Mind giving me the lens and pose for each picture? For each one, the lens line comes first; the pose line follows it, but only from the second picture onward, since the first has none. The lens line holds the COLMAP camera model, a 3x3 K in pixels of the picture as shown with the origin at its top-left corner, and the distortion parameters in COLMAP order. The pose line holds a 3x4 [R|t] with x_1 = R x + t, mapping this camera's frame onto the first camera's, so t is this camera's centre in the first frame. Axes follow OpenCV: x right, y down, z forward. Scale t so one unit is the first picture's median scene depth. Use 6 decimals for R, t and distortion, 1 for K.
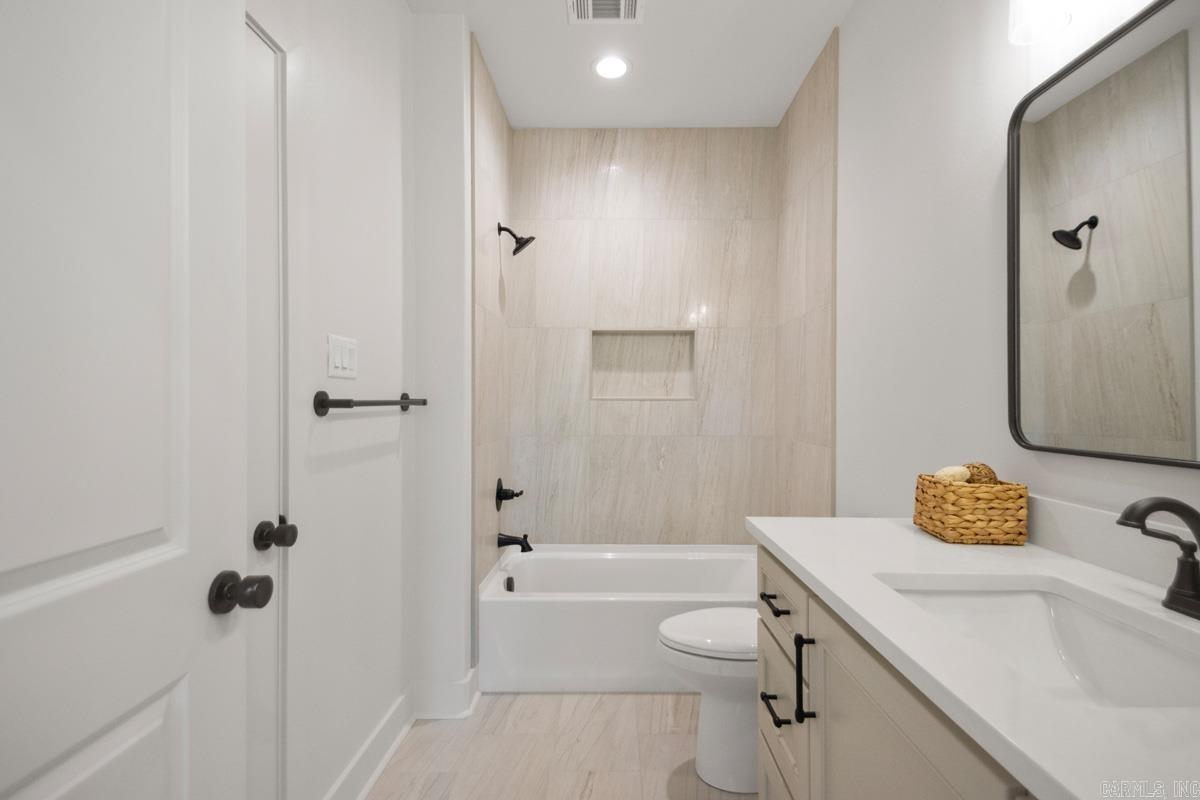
lens RADIAL K [[566.0, 0, 616.1], [0, 566.0, 404.1], [0, 0, 1]] dist [0.044525, -0.026375]
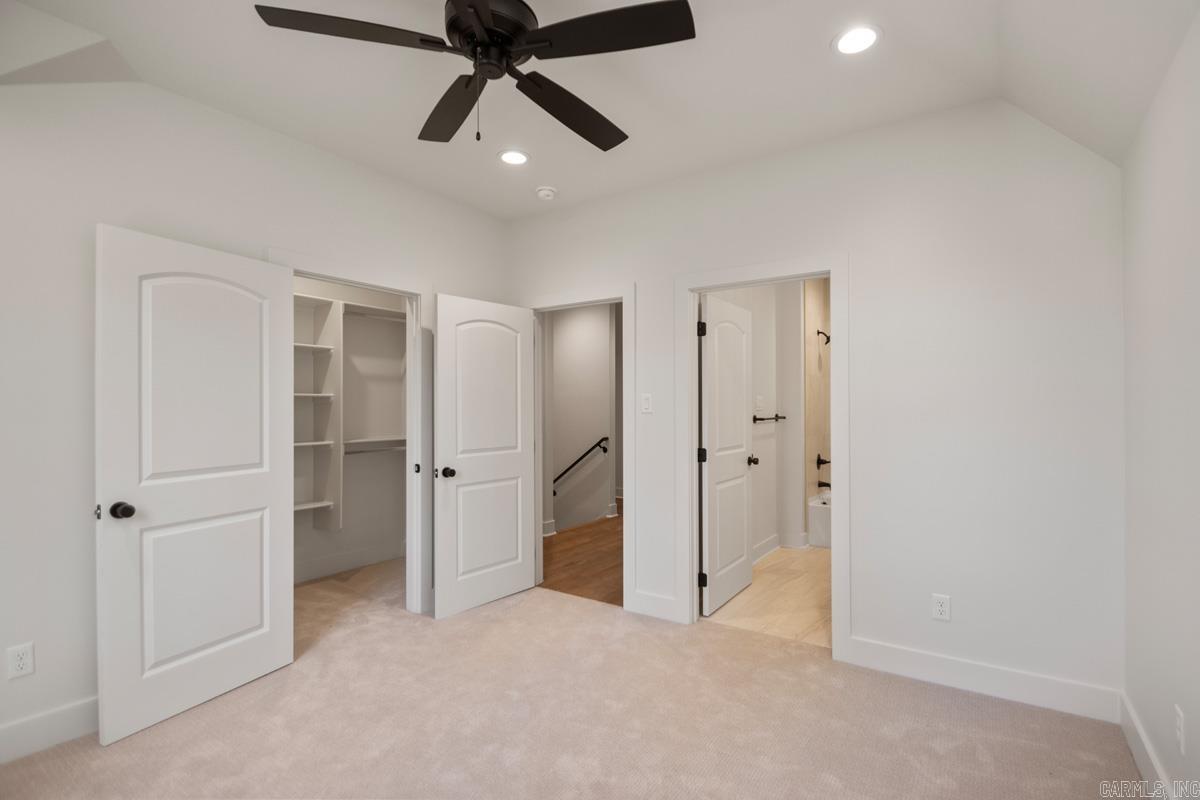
lens RADIAL K [[566.0, 0, 616.1], [0, 566.0, 404.1], [0, 0, 1]] dist [0.044525, -0.026375]
pose [[0.836944, -0.004626, -0.547269, 0.358702], [0.001786, 0.999982, -0.005722, -0.043186], [0.547286, 0.003811, 0.836937, -1.304424]]
